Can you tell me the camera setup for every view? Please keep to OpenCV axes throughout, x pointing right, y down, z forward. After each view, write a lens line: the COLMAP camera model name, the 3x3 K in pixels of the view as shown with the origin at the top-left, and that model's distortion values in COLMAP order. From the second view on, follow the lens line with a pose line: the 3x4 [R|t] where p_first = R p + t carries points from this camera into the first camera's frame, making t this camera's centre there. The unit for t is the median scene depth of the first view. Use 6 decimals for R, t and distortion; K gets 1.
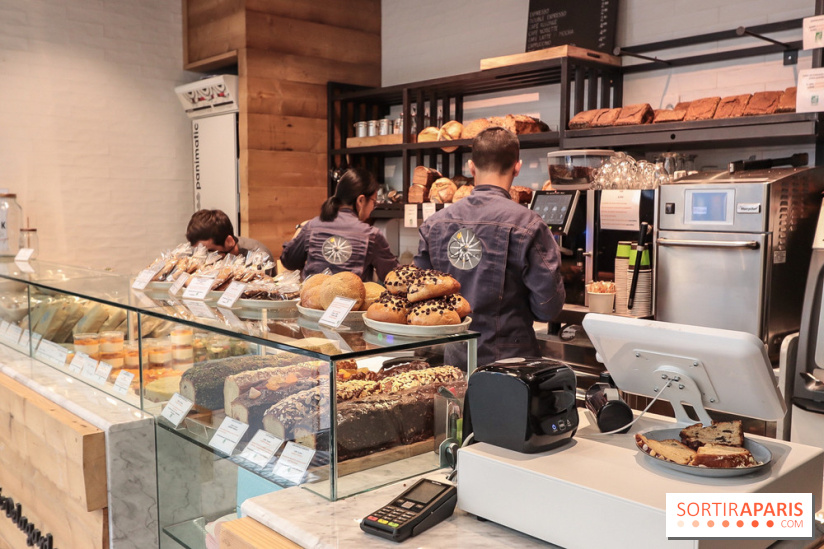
lens RADIAL K [[753.5, 0, 422.9], [0, 753.5, 276.5], [0, 0, 1]] dist [-0.000368, 0.000000]
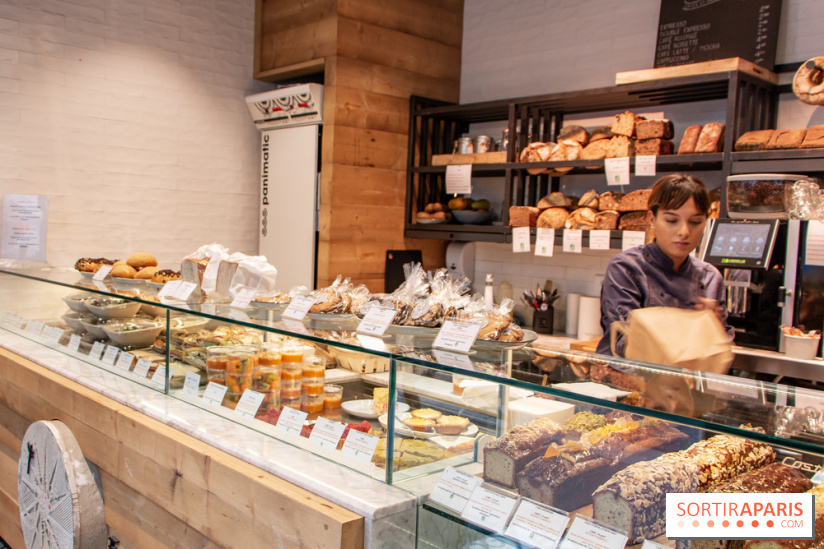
lens RADIAL K [[753.5, 0, 411.0], [0, 753.5, 272.2], [0, 0, 1]] dist [-0.000368, 0.000000]
pose [[0.999433, 0.033030, -0.006575, -0.126499], [-0.033245, 0.998808, -0.035750, -0.005026], [0.005386, 0.035948, 0.999339, 0.077153]]
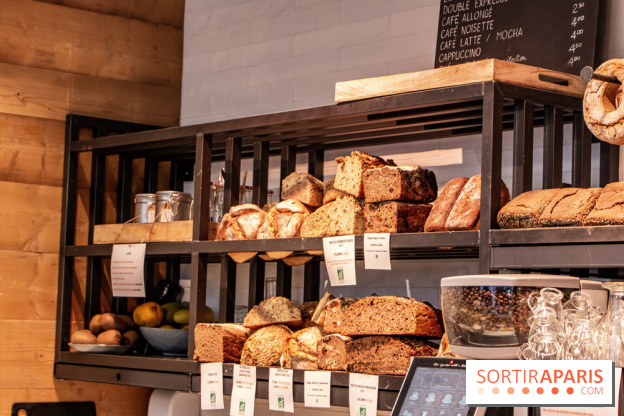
lens RADIAL K [[1437.8, 0, 308.9], [0, 1437.8, 210.8], [0, 0, 1]] dist [-0.000070, 0.000000]
pose [[0.999509, 0.025481, -0.018238, 0.062850], [-0.028382, 0.982839, -0.182271, -0.024665], [0.013281, 0.182699, 0.983079, 0.066251]]
